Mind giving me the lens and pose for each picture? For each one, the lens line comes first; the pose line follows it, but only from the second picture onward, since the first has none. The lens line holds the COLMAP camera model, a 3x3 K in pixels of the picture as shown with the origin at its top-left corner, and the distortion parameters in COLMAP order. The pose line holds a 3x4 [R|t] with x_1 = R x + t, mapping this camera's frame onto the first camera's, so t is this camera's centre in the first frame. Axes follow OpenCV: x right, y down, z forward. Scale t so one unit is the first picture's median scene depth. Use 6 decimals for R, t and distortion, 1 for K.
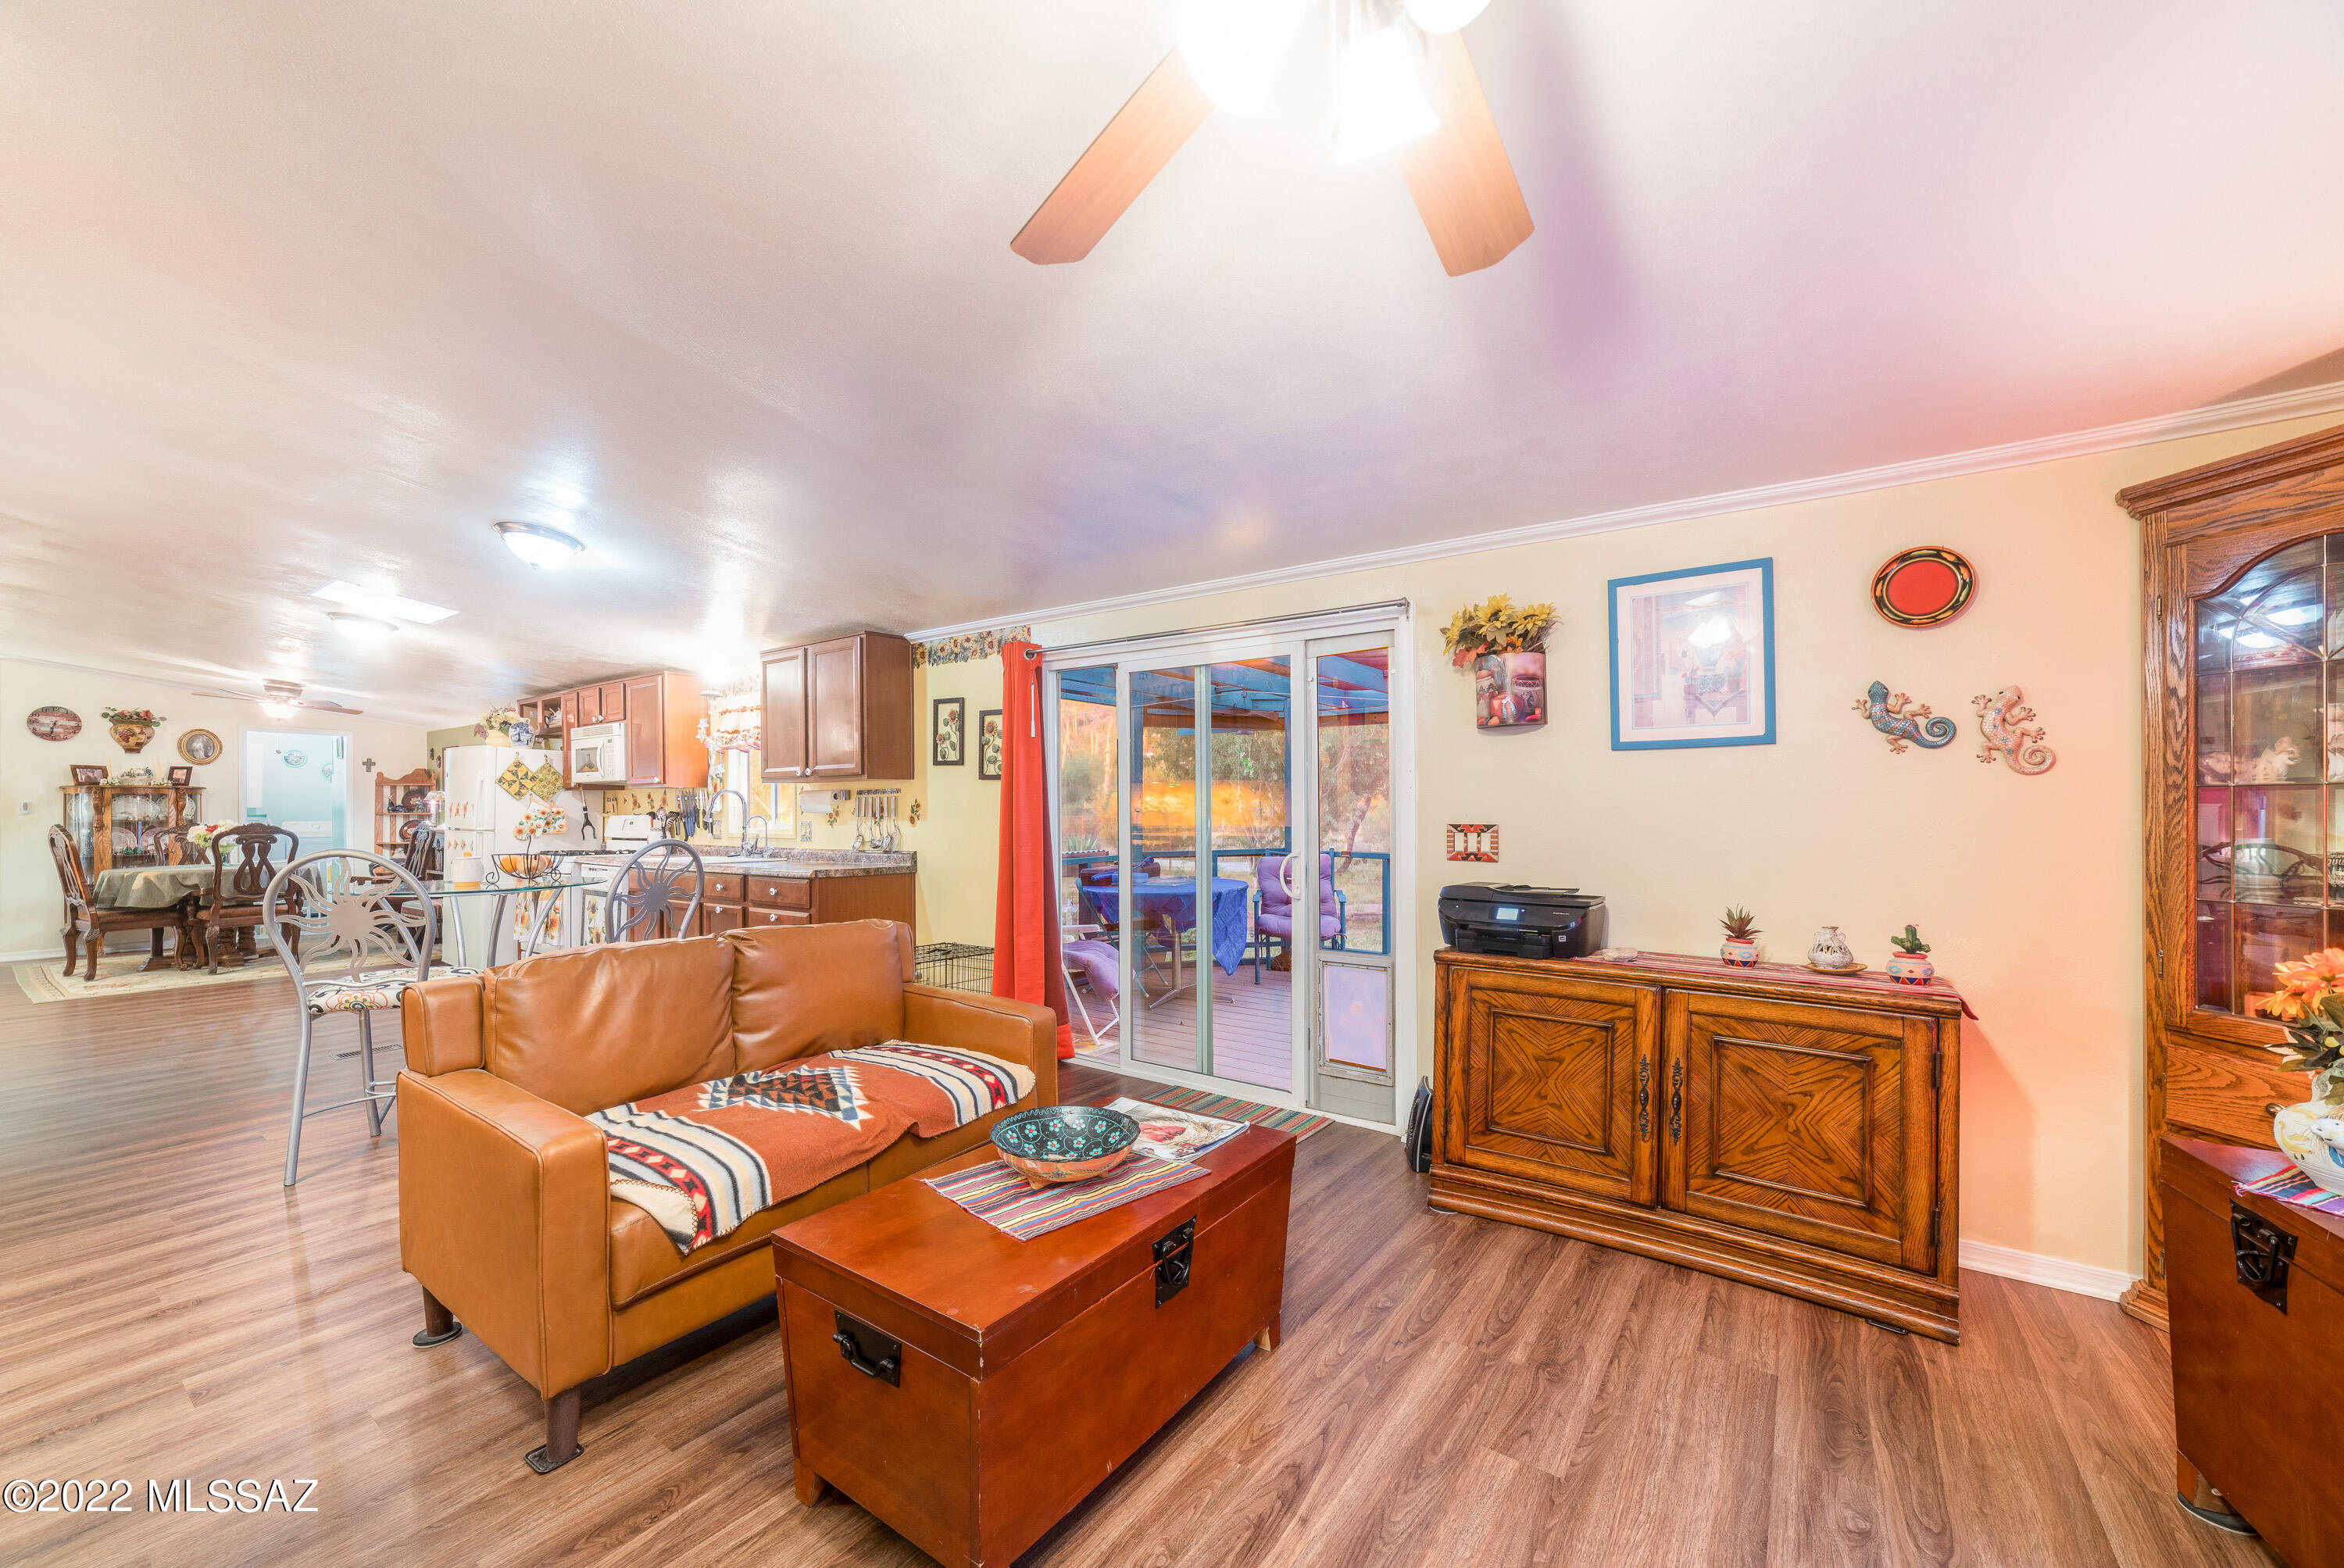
lens RADIAL K [[908.3, 0, 1174.4], [0, 908.3, 798.0], [0, 0, 1]] dist [-0.003005, 0.001592]
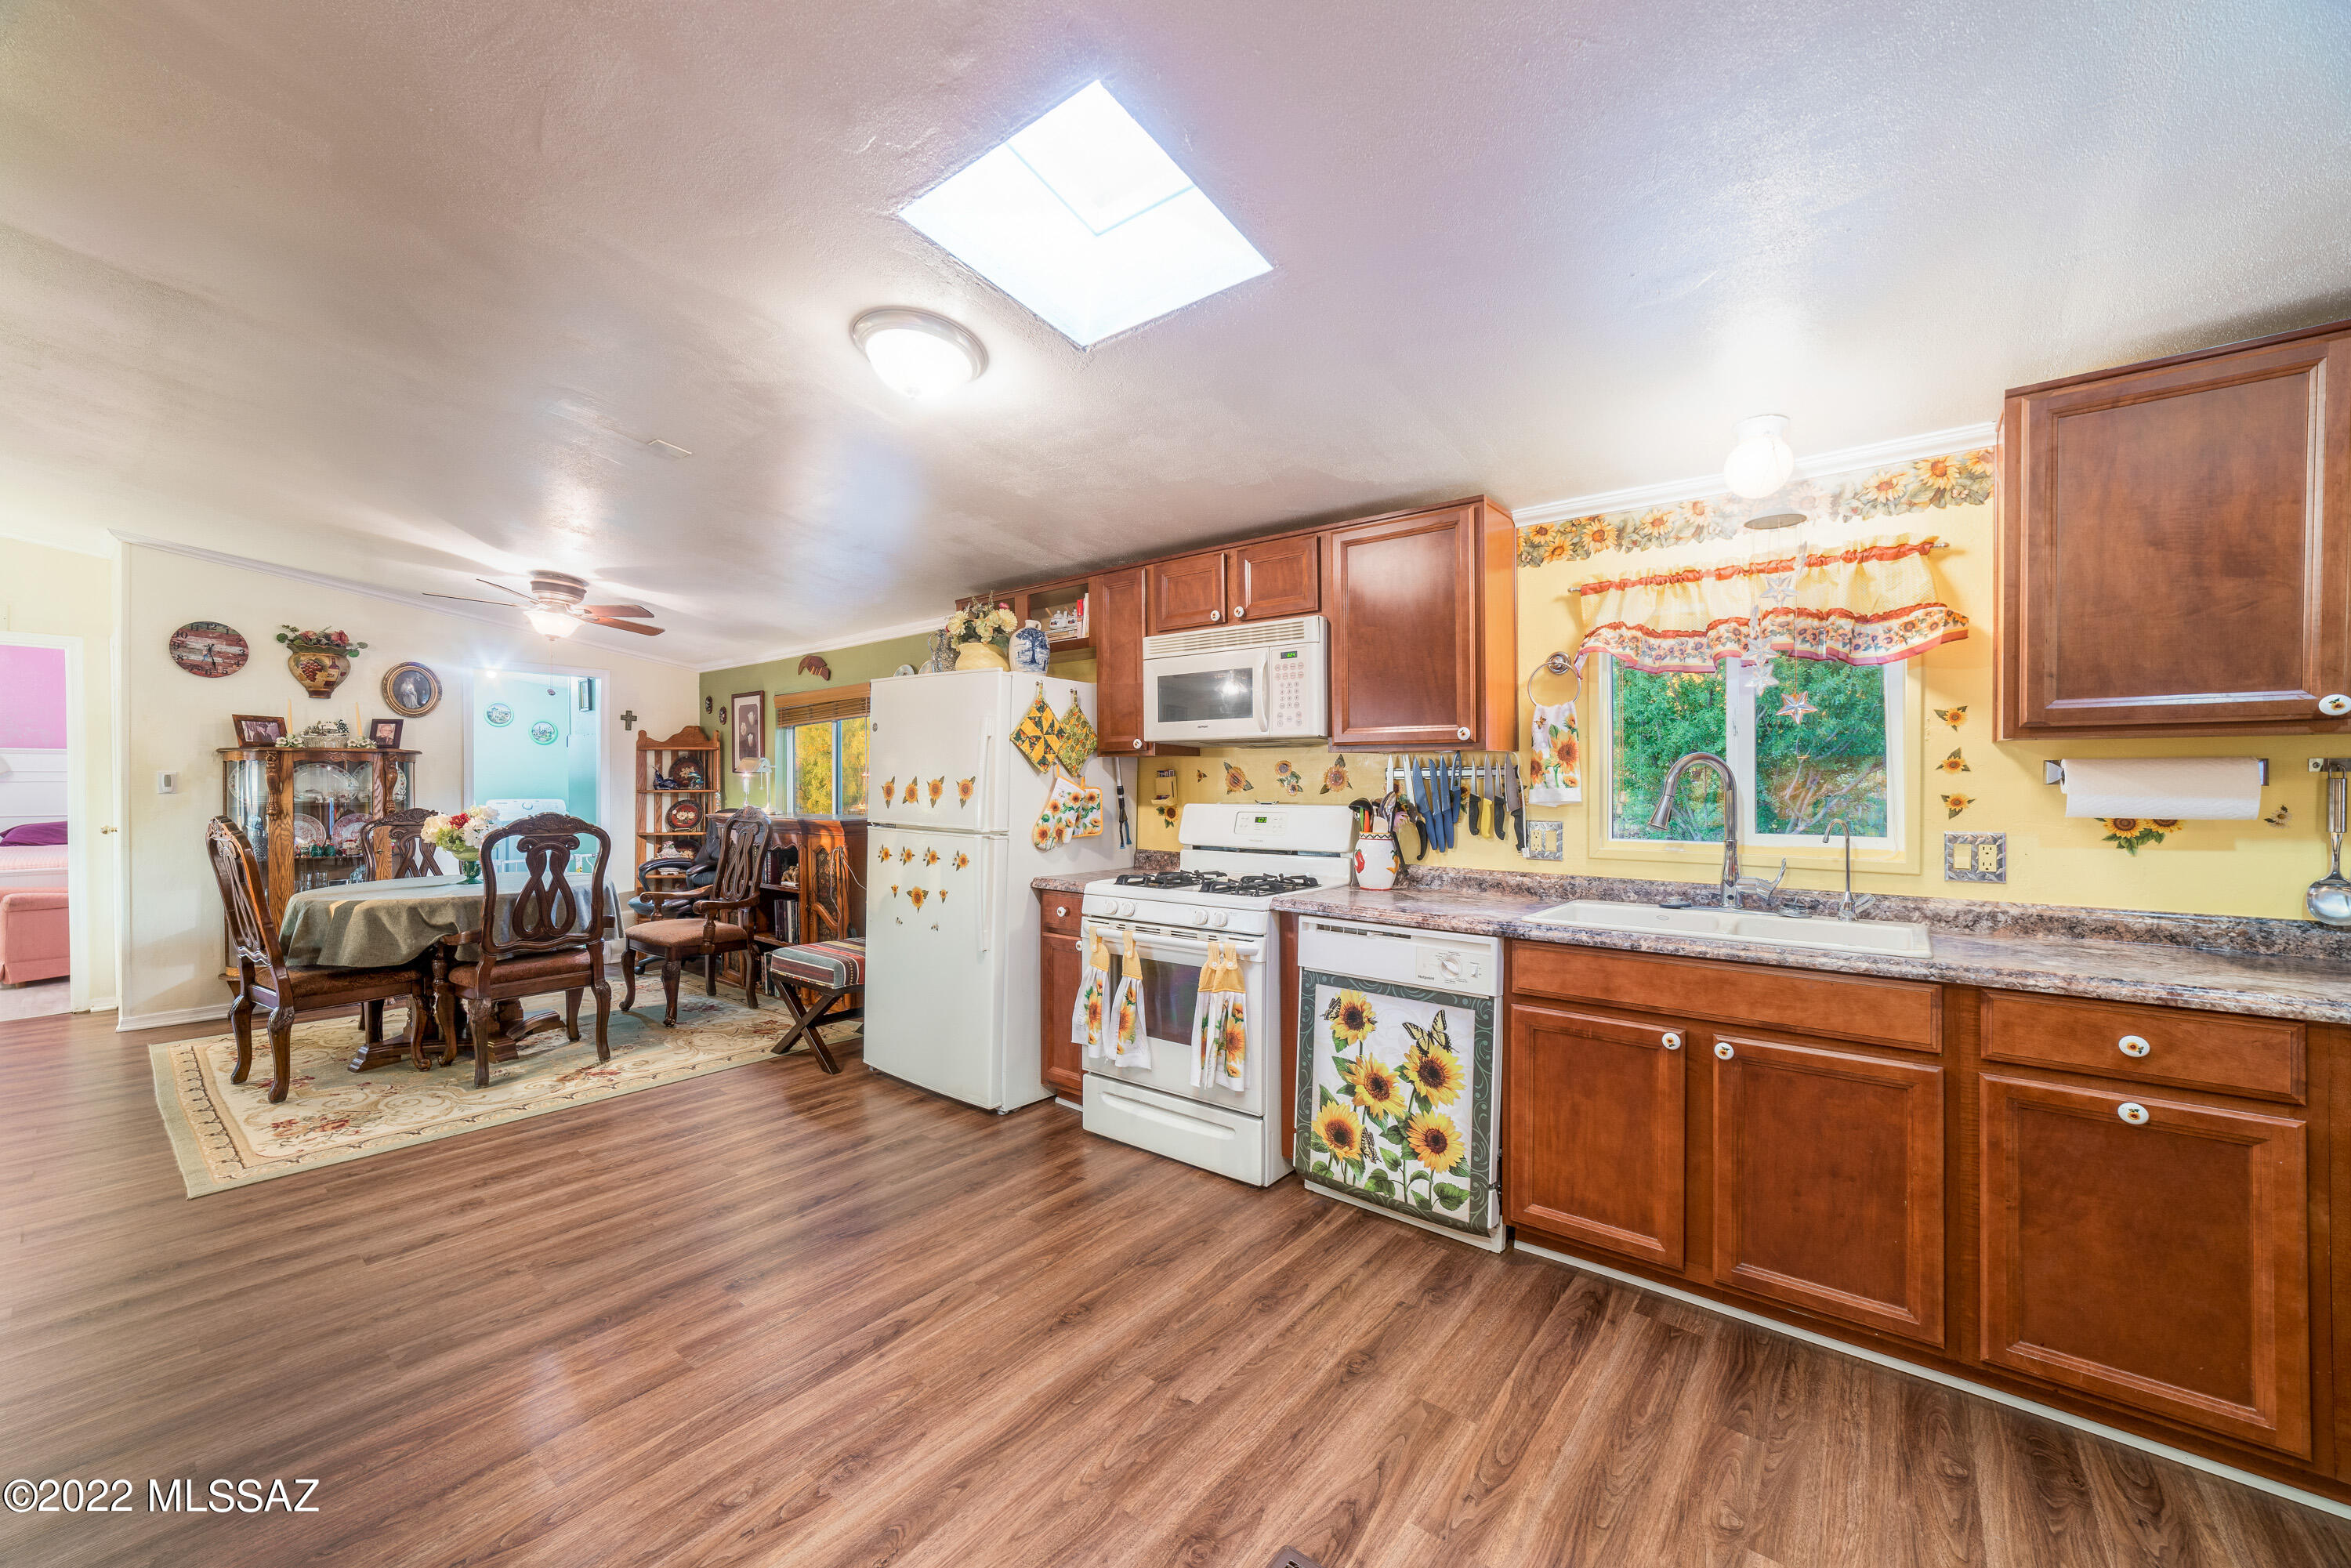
lens RADIAL K [[911.0, 0, 1178.4], [0, 911.0, 778.2], [0, 0, 1]] dist [-0.003005, 0.001592]
pose [[0.997897, 0.003633, -0.064715, -0.513527], [-0.002945, 0.999938, 0.010726, -0.001228], [0.064750, -0.010513, 0.997846, 0.406183]]
